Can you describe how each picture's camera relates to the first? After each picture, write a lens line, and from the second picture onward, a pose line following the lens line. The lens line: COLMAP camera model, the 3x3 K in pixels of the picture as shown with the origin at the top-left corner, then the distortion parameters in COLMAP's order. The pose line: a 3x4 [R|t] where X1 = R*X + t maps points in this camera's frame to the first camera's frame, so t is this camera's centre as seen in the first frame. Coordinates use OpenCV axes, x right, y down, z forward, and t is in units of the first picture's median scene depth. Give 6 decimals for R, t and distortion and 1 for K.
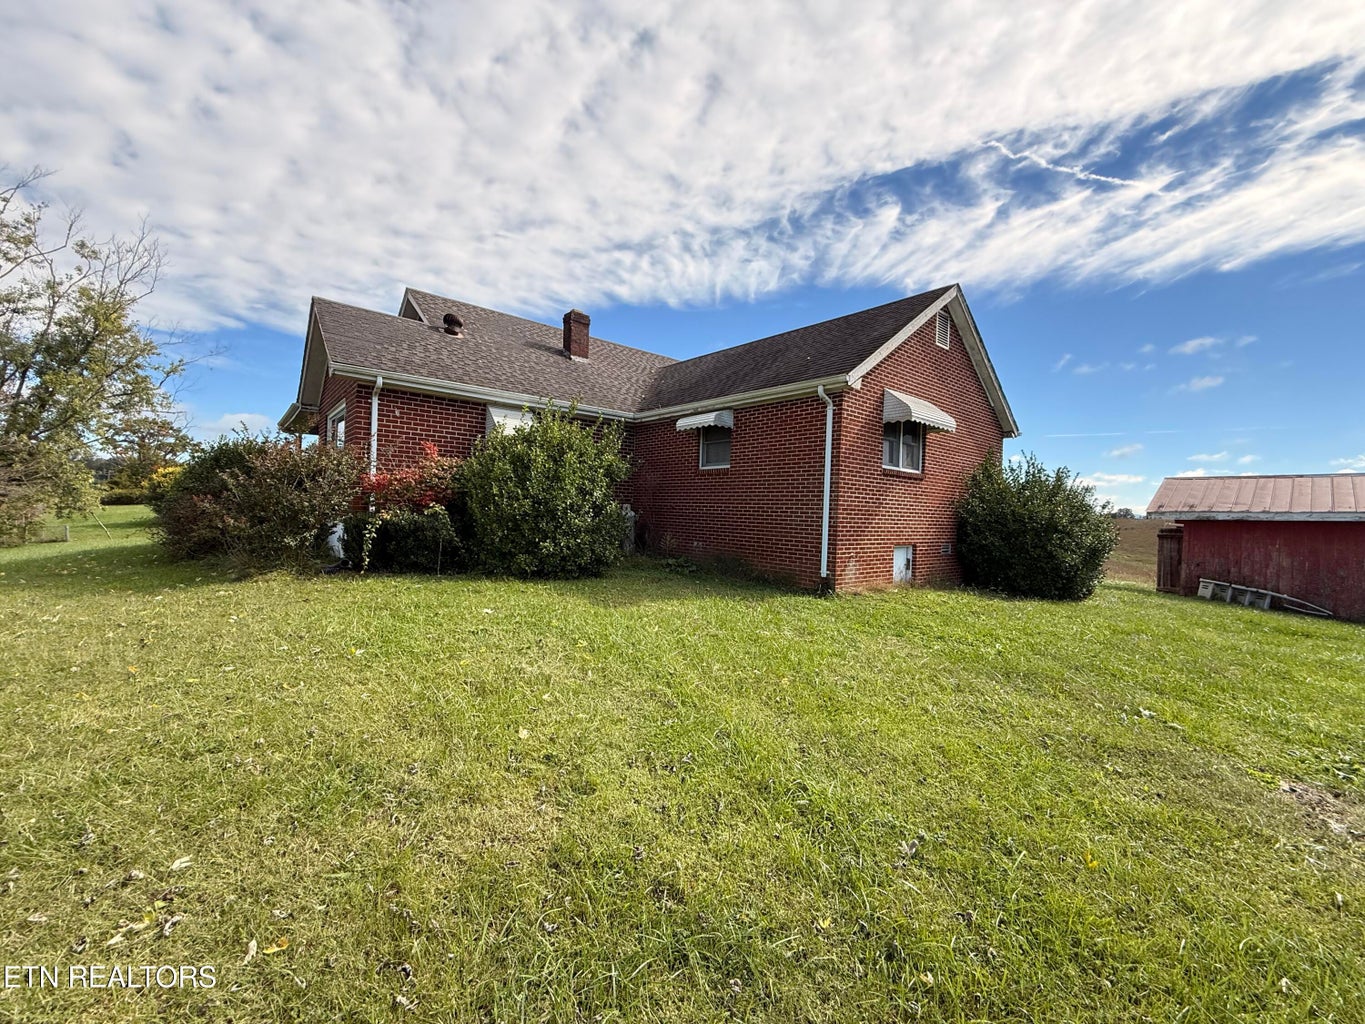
lens RADIAL K [[542.5, 0, 682.5], [0, 542.5, 512.0], [0, 0, 1]] dist [0.000276, -0.000282]
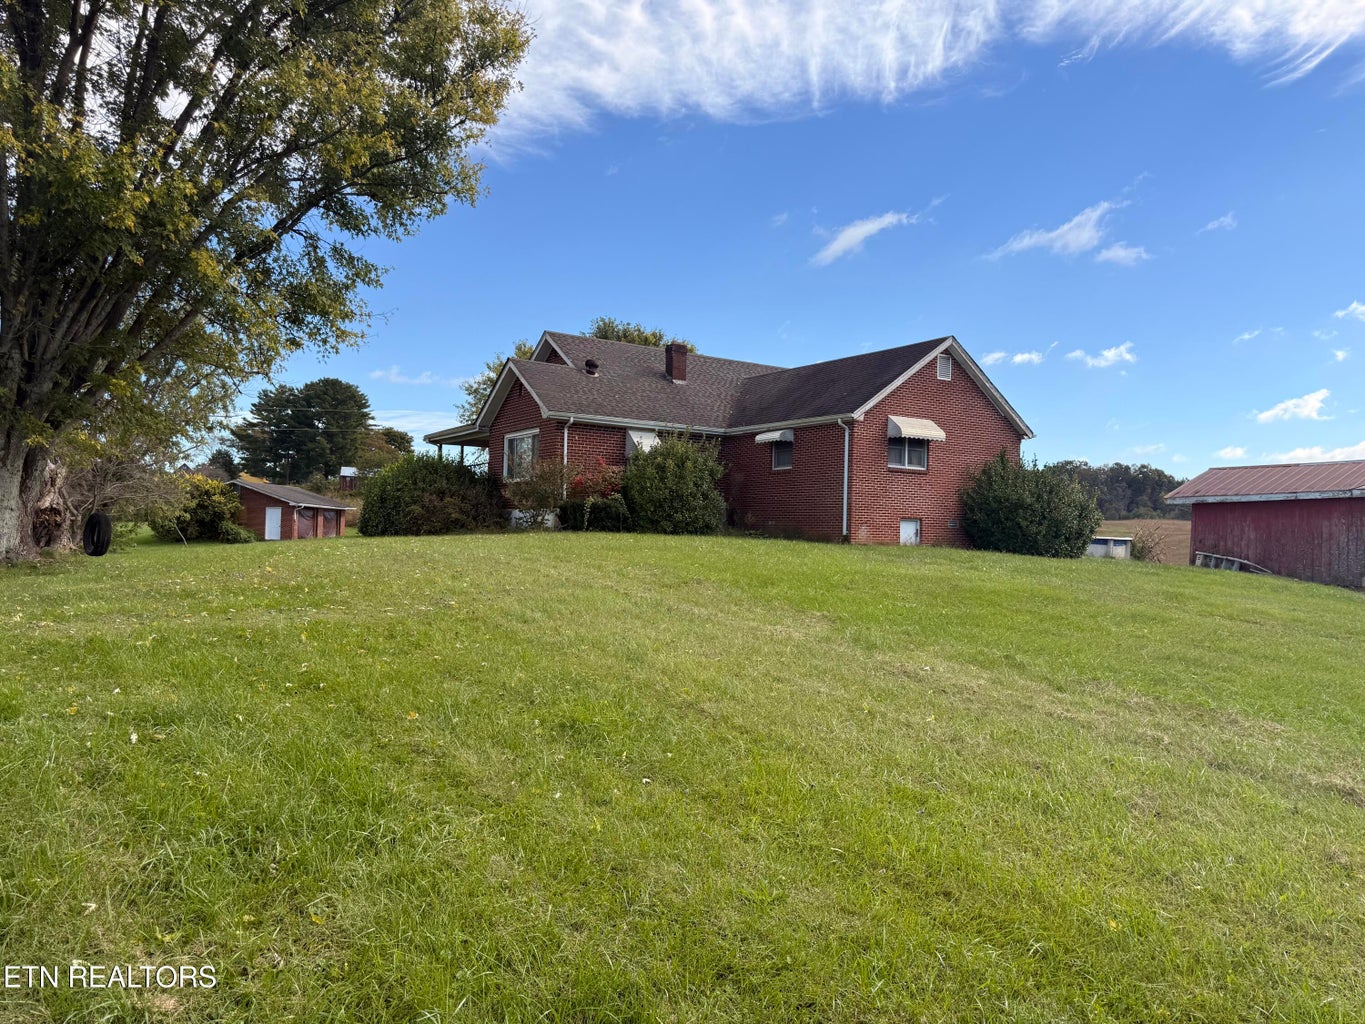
lens RADIAL K [[966.0, 0, 682.5], [0, 966.0, 512.0], [0, 0, 1]] dist [0.061154, -0.000017]
pose [[0.992594, -0.013007, -0.120779, 0.111329], [0.009335, 0.999478, -0.030919, 0.117079], [0.121118, 0.029563, 0.992198, -1.667232]]
